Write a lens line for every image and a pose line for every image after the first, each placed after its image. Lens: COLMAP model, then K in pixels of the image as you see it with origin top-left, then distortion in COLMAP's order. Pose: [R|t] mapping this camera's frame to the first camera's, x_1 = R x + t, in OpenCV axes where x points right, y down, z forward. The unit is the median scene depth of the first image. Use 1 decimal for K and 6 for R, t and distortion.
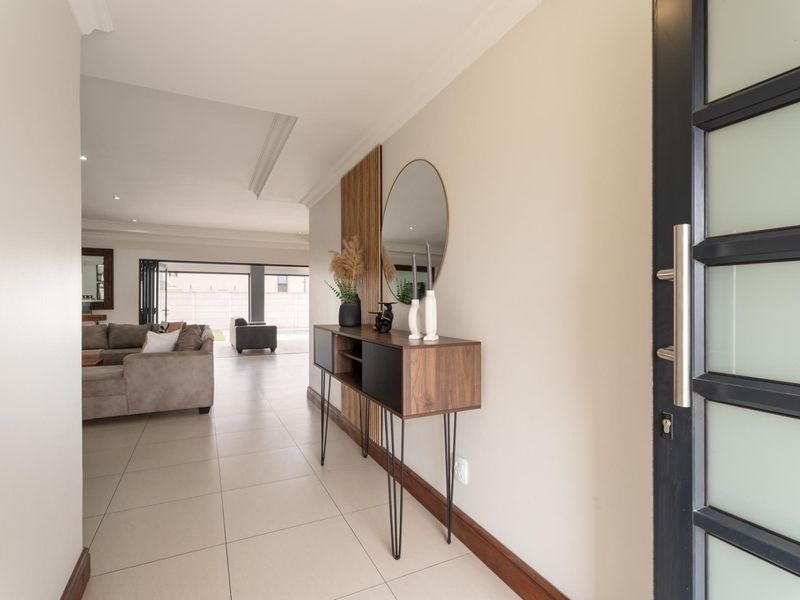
lens RADIAL K [[402.8, 0, 399.3], [0, 402.8, 302.0], [0, 0, 1]] dist [-0.007527, -0.001457]
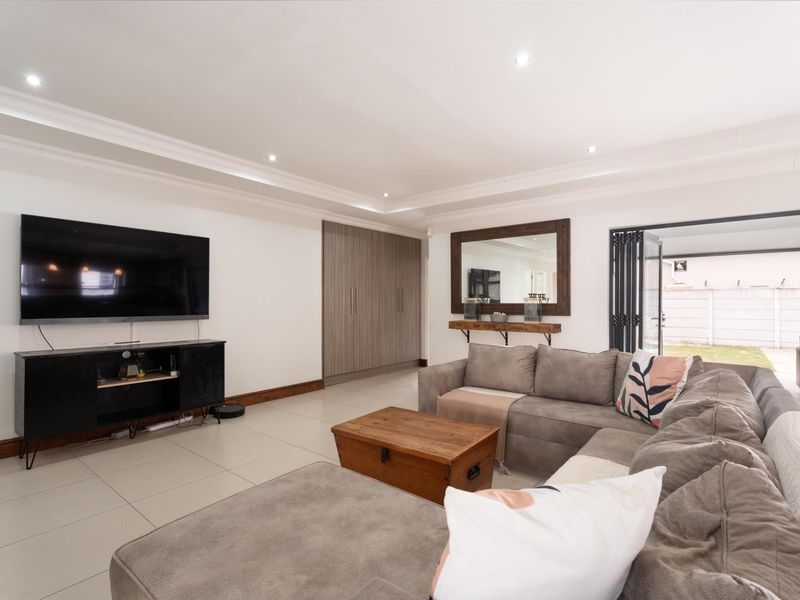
lens RADIAL K [[402.8, 0, 395.0], [0, 402.8, 301.0], [0, 0, 1]] dist [-0.007527, -0.001457]
pose [[0.421836, -0.002756, -0.906668, -0.263259], [-0.001977, 0.999990, -0.003959, -0.001247], [0.906670, 0.003462, 0.421826, 0.493264]]
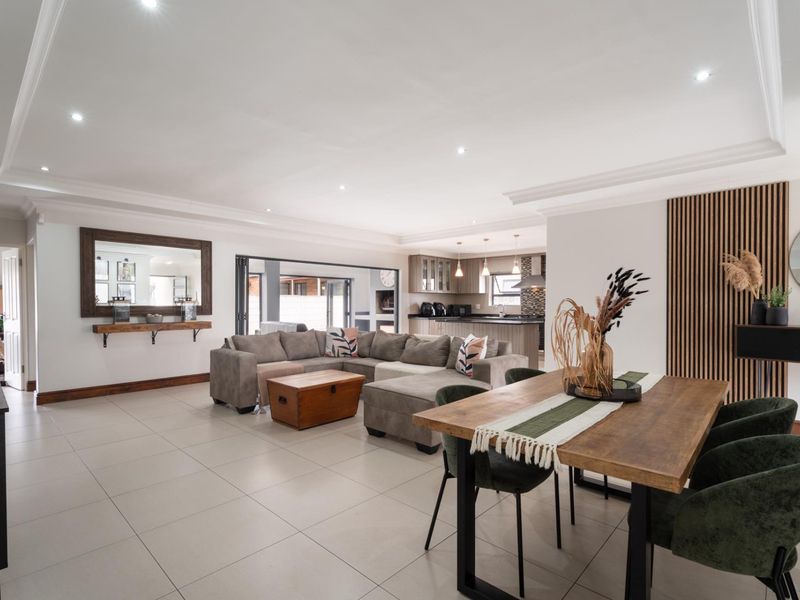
lens RADIAL K [[404.2, 0, 401.3], [0, 404.2, 304.6], [0, 0, 1]] dist [-0.002172, -0.000348]
pose [[0.933592, -0.005188, 0.358299, -0.648680], [0.003711, 0.999982, 0.004808, -0.004458], [-0.358317, -0.003159, 0.933594, 0.084929]]
